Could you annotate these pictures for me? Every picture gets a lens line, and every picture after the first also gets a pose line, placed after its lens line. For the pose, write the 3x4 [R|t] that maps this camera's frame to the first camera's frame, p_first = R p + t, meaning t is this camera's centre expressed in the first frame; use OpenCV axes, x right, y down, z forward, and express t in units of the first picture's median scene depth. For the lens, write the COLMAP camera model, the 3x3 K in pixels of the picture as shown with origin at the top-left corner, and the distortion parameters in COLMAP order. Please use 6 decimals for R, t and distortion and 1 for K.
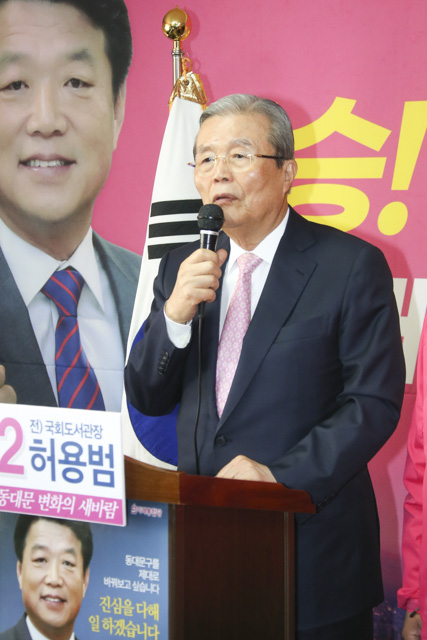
lens RADIAL K [[1795.1, 0, 262.3], [0, 1795.1, 271.2], [0, 0, 1]] dist [0.409611, 0.227017]
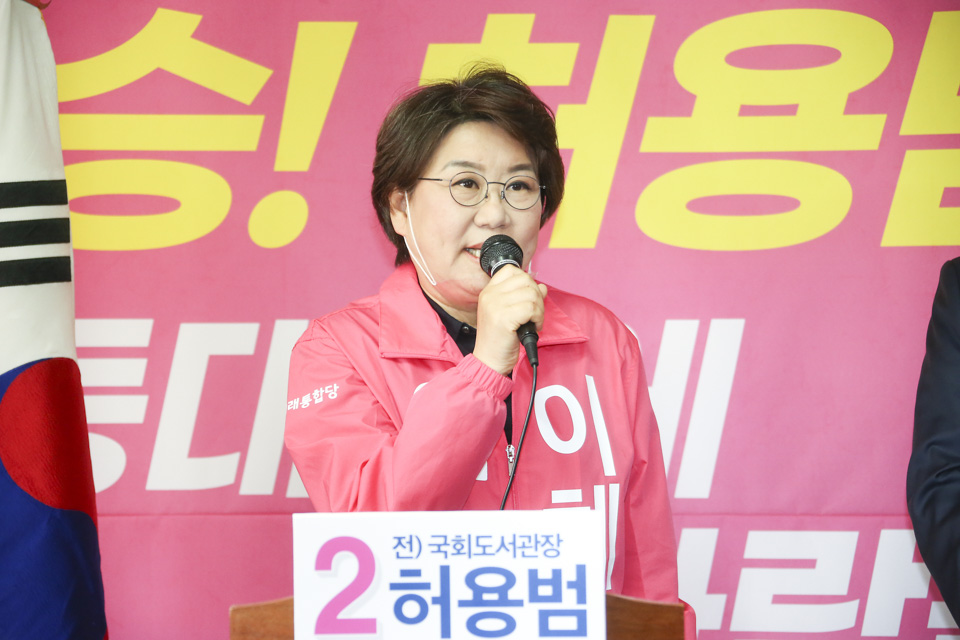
lens RADIAL K [[3206.5, 0, 480.0], [0, 3206.5, 320.0], [0, 0, 1]] dist [0.697893, 0.497073]
pose [[0.817625, -0.017401, 0.575488, -0.629247], [0.029208, 0.999510, -0.011276, 0.023042], [-0.575010, 0.026028, 0.817732, 0.130572]]
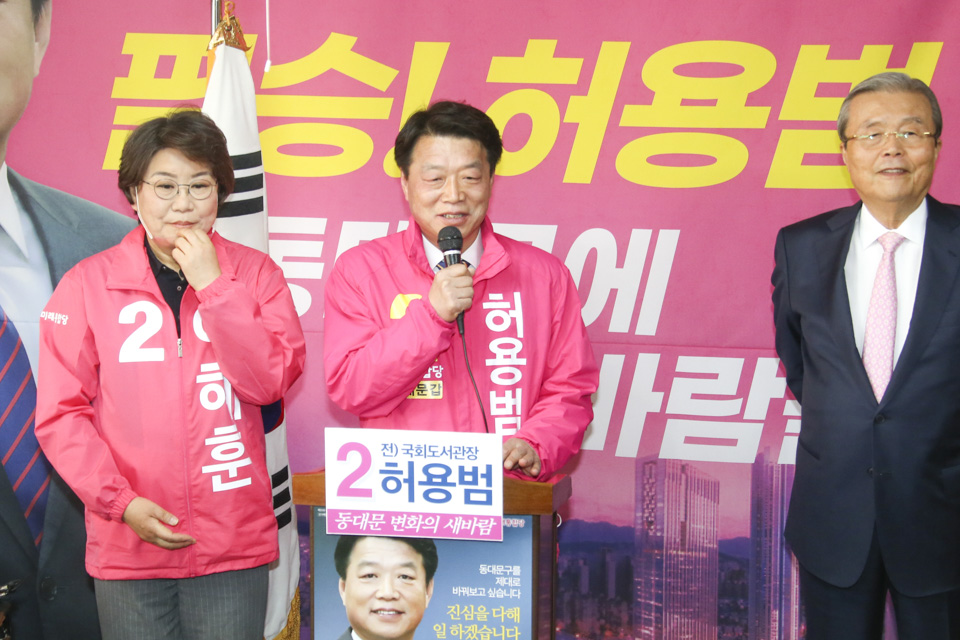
lens RADIAL K [[1993.4, 0, 480.2], [0, 1993.4, 308.7], [0, 0, 1]] dist [0.275107, -0.006291]
pose [[0.878592, -0.073685, 0.471854, -0.535709], [0.010823, 0.990844, 0.134577, -0.124878], [-0.477450, -0.113131, 0.871345, 0.027085]]
